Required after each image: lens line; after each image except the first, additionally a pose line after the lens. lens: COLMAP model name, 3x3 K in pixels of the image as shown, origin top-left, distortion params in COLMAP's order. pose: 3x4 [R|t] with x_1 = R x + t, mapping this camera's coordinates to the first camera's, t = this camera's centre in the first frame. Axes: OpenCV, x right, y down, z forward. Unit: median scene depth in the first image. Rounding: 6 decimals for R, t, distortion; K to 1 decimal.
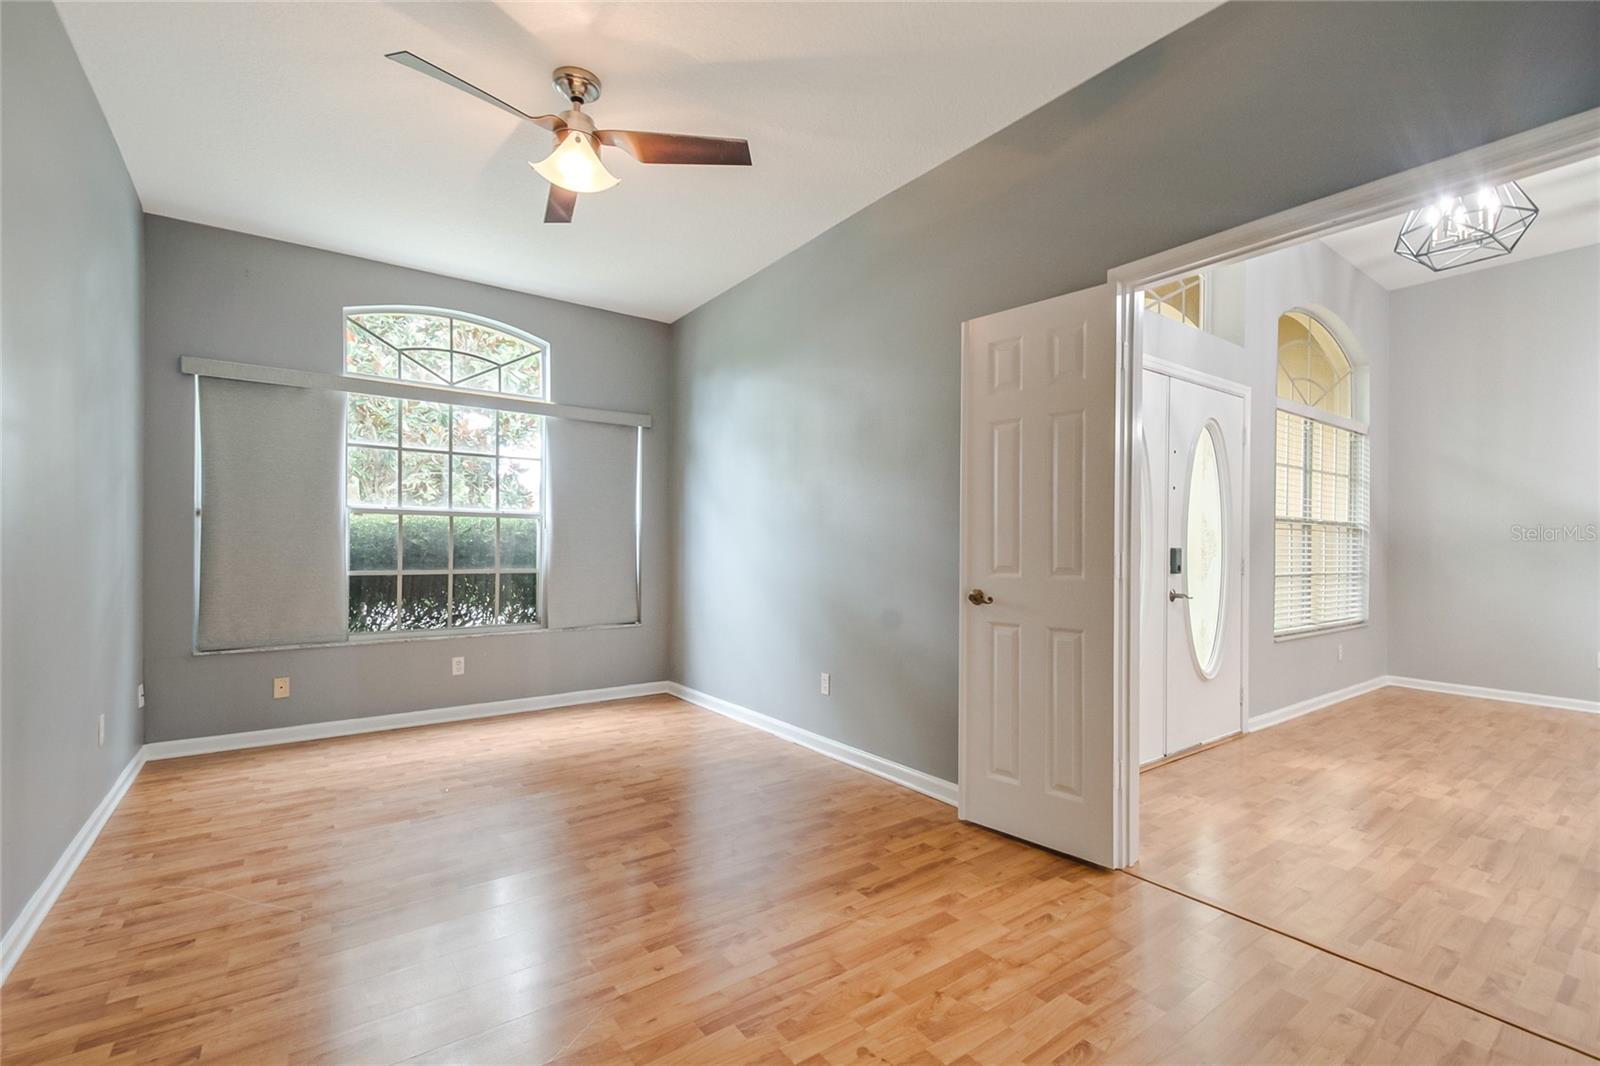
lens RADIAL K [[713.0, 0, 797.4], [0, 713.0, 539.4], [0, 0, 1]] dist [0.013734, -0.000516]
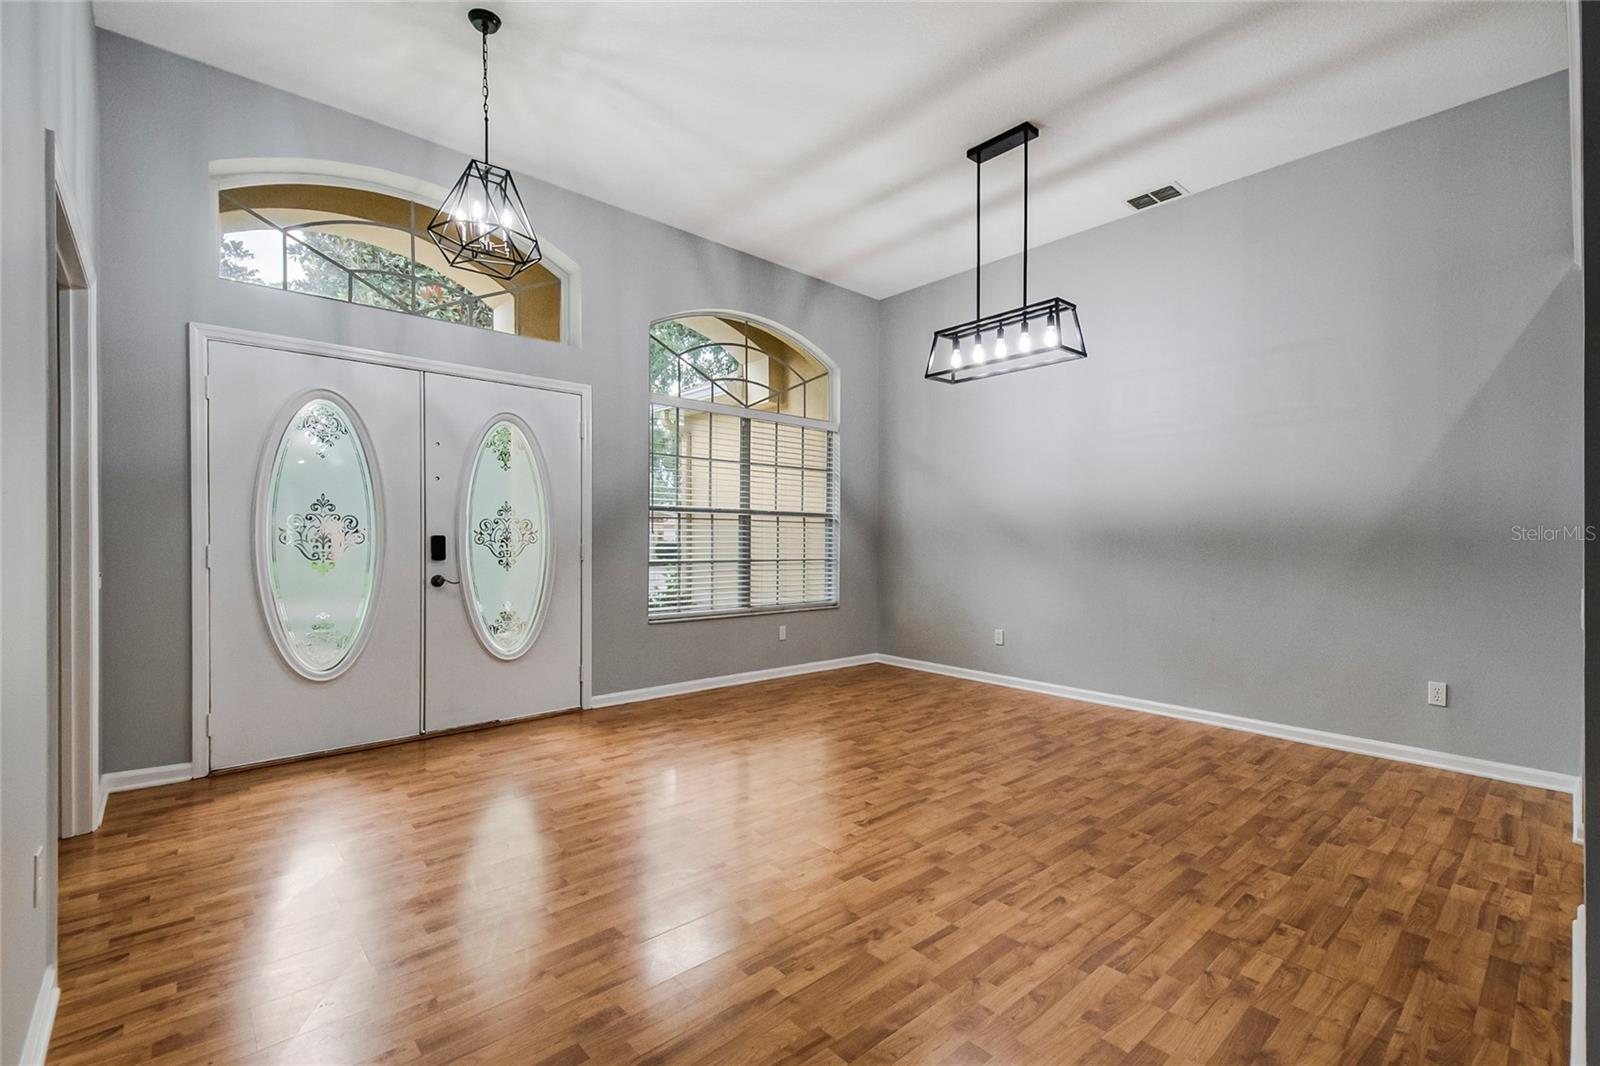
lens RADIAL K [[713.0, 0, 797.4], [0, 713.0, 539.4], [0, 0, 1]] dist [0.013734, -0.000516]
pose [[0.994762, -0.001936, 0.102202, 0.725279], [0.001027, 0.999959, 0.008945, 0.006438], [-0.102215, -0.008794, 0.994723, -0.074062]]
